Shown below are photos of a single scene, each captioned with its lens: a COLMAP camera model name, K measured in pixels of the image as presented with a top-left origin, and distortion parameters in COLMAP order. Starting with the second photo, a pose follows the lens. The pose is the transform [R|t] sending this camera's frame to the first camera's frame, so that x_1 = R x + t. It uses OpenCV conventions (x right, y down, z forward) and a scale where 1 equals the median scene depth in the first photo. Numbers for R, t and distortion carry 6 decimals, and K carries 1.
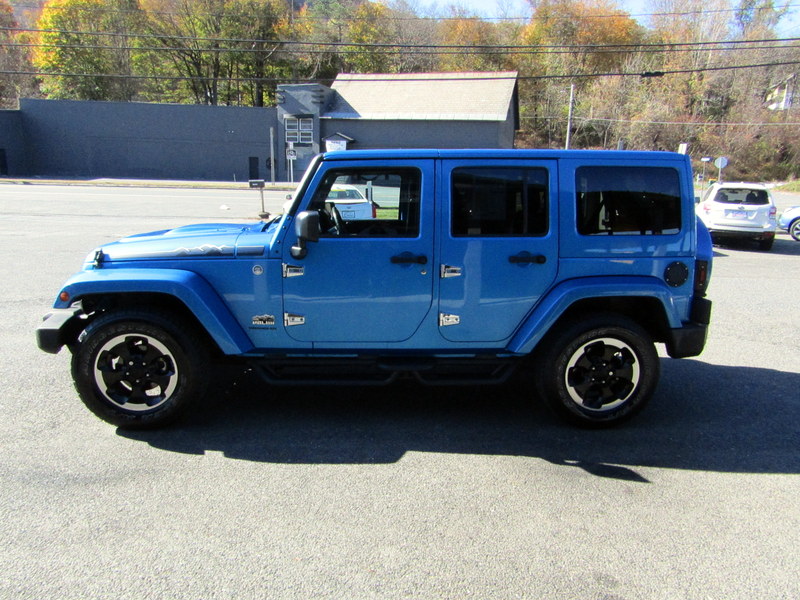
lens RADIAL K [[574.3, 0, 400.3], [0, 574.3, 299.1], [0, 0, 1]] dist [-0.010225, 0.014376]
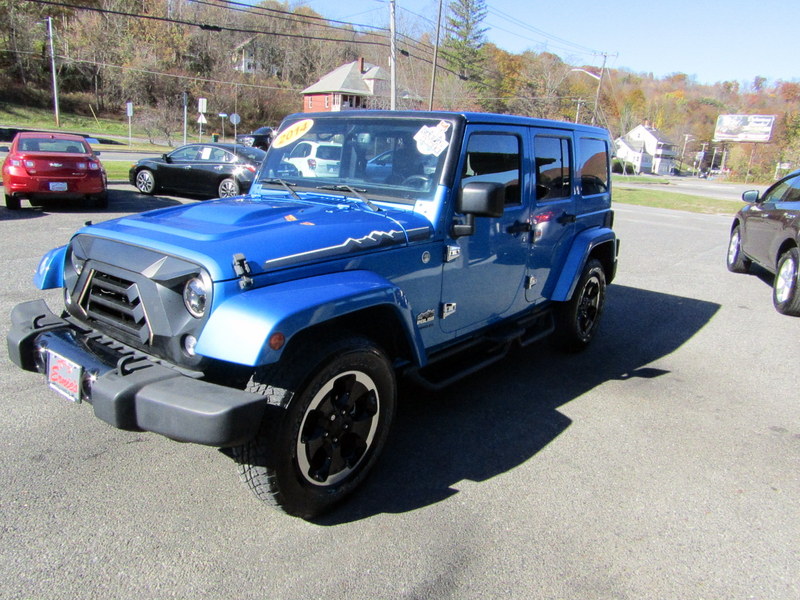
lens RADIAL K [[574.3, 0, 382.5], [0, 574.3, 298.2], [0, 0, 1]] dist [-0.010225, 0.014376]
pose [[0.662607, -0.174637, 0.728323, -0.794539], [0.115946, 0.984631, 0.130610, -0.095348], [-0.739939, -0.002097, 0.672671, 0.444017]]
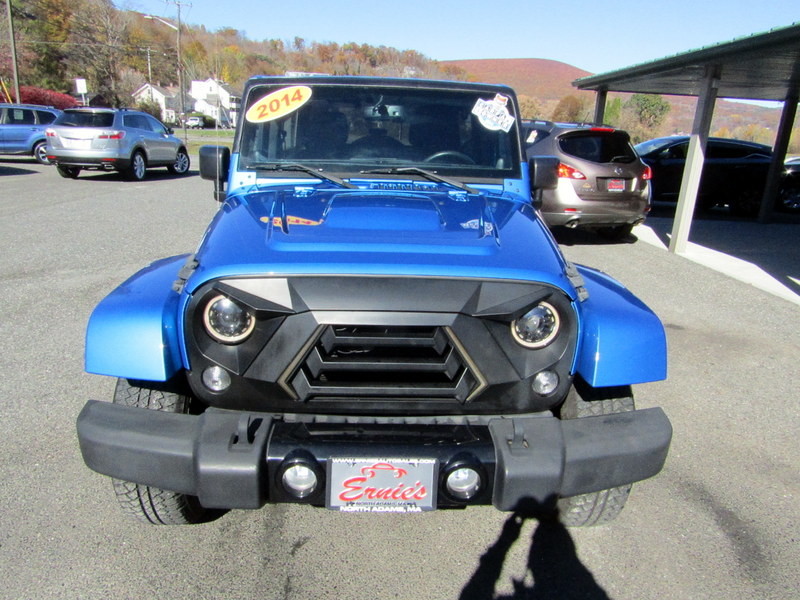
lens RADIAL K [[574.3, 0, 392.4], [0, 574.3, 302.0], [0, 0, 1]] dist [-0.010225, 0.014376]
pose [[0.020995, -0.314264, 0.949104, -0.939974], [0.165107, 0.937368, 0.306726, -0.224367], [-0.986052, 0.150264, 0.071567, 1.055770]]
